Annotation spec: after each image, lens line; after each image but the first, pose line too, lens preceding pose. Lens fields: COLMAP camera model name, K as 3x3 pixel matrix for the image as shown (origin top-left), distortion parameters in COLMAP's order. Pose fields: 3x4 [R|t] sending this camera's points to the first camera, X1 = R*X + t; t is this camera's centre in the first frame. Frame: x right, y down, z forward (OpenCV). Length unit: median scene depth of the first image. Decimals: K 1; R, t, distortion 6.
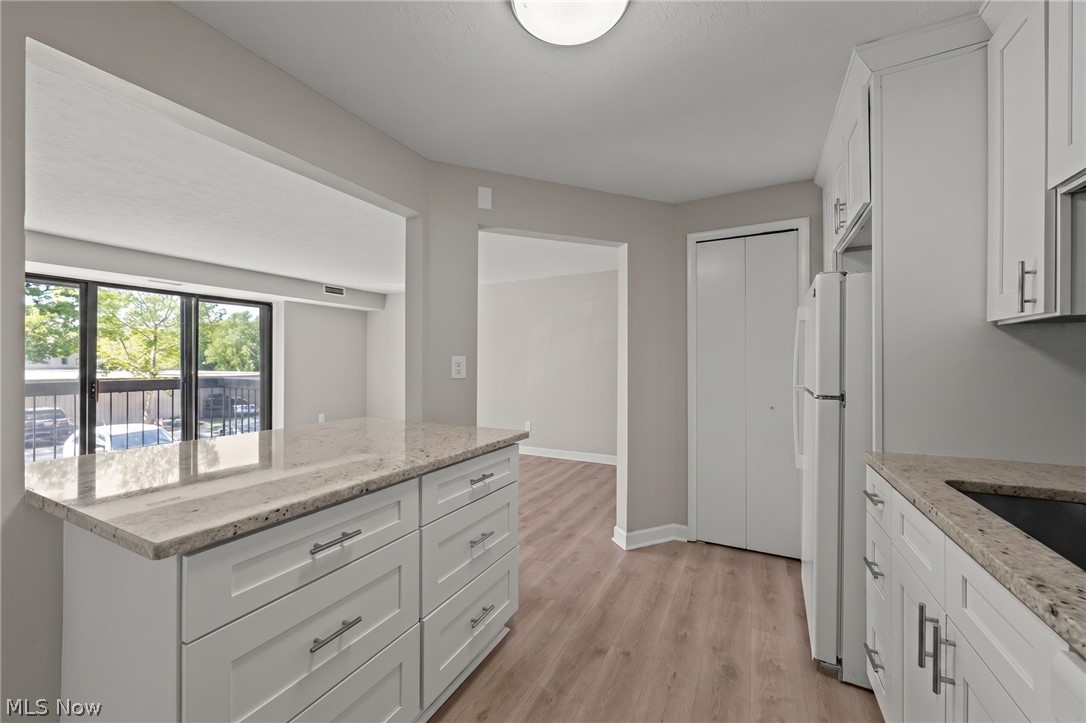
lens RADIAL K [[415.6, 0, 537.8], [0, 415.6, 361.5], [0, 0, 1]] dist [-0.000412, -0.000310]
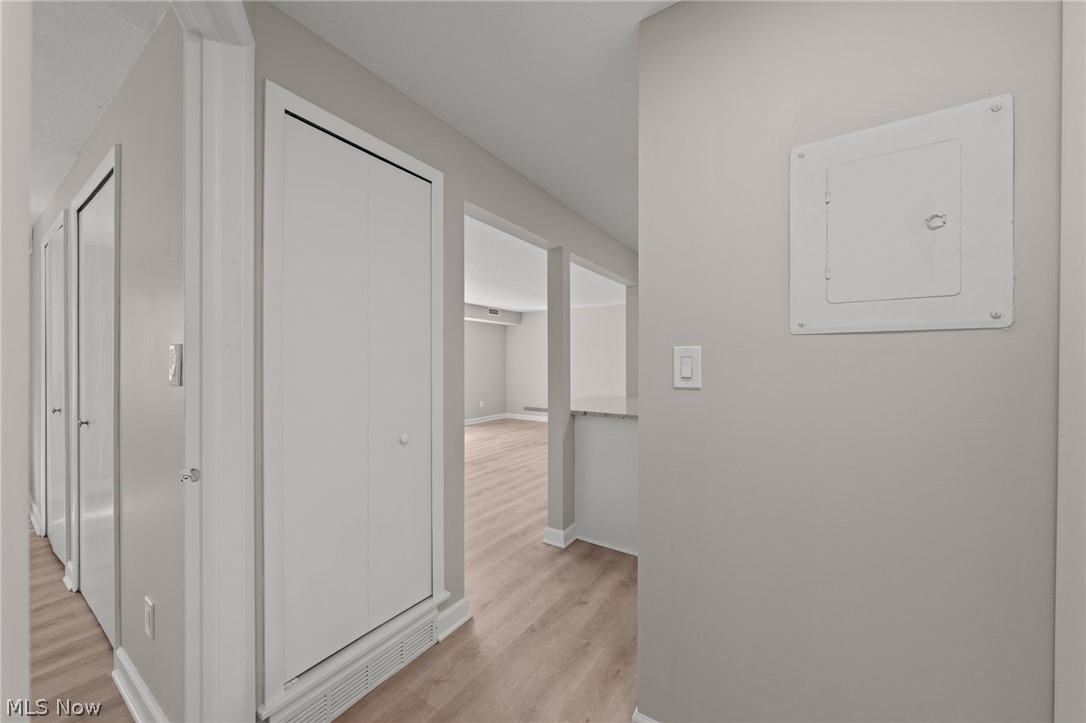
lens RADIAL K [[395.5, 0, 544.7], [0, 395.5, 363.1], [0, 0, 1]] dist [-0.000852, -0.000107]
pose [[0.995392, -0.000802, -0.095884, -0.557584], [0.001188, 0.999991, 0.003963, -0.014041], [0.095880, -0.004059, 0.995385, -0.856320]]
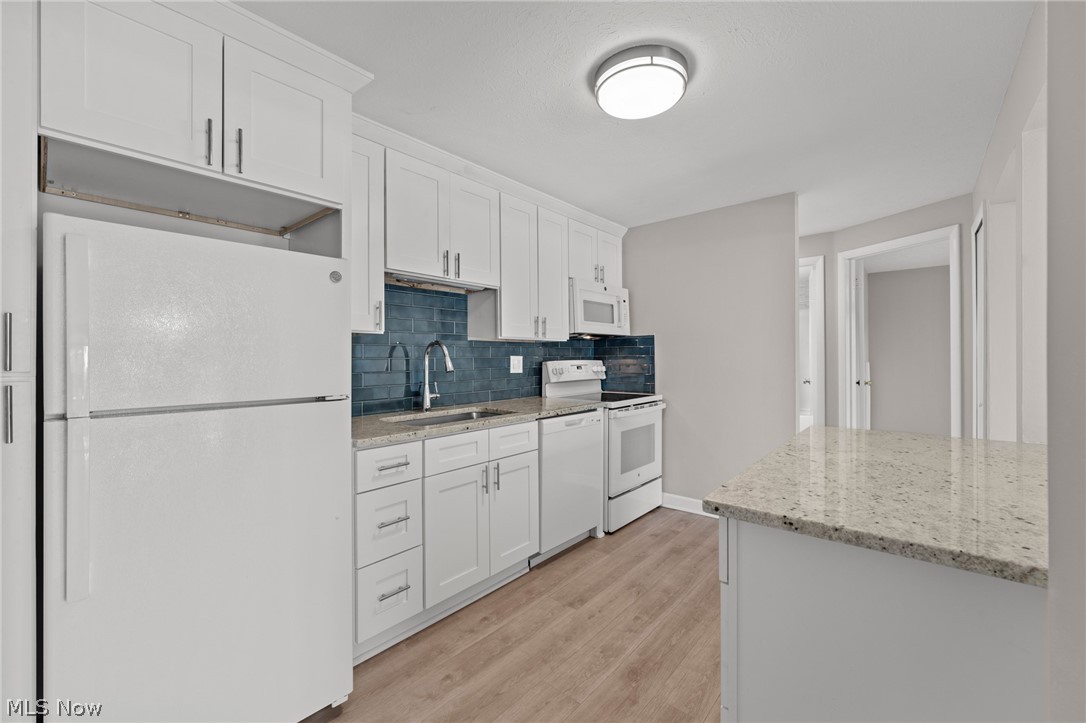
lens RADIAL K [[439.5, 0, 541.4], [0, 439.5, 356.3], [0, 0, 1]] dist [-0.001213, -0.000102]
pose [[-0.974059, 0.005513, 0.226229, 0.041811], [0.004251, 0.999973, -0.006066, 0.003695], [-0.226256, -0.004947, -0.974055, 1.429822]]
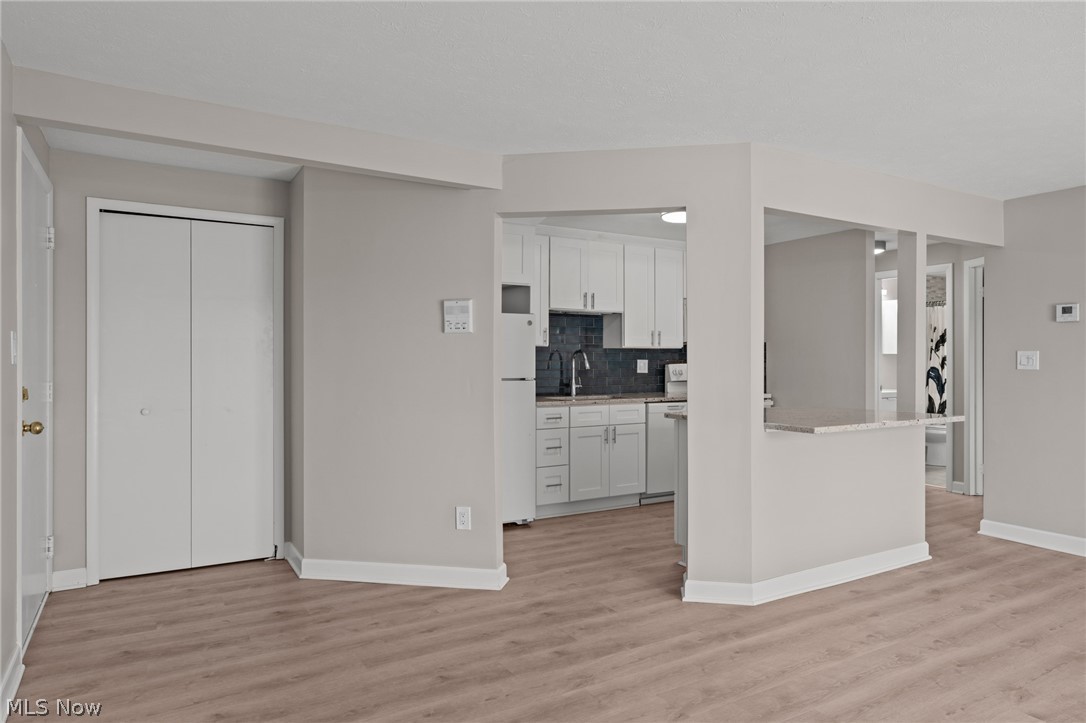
lens RADIAL K [[674.4, 0, 543.0], [0, 674.4, 361.5], [0, 0, 1]] dist [-0.001024, 0.000807]
pose [[-0.852076, -0.002654, 0.523411, -0.757129], [-0.003951, 0.999991, -0.001362, 0.006671], [-0.523403, -0.003228, -0.852079, 2.814927]]
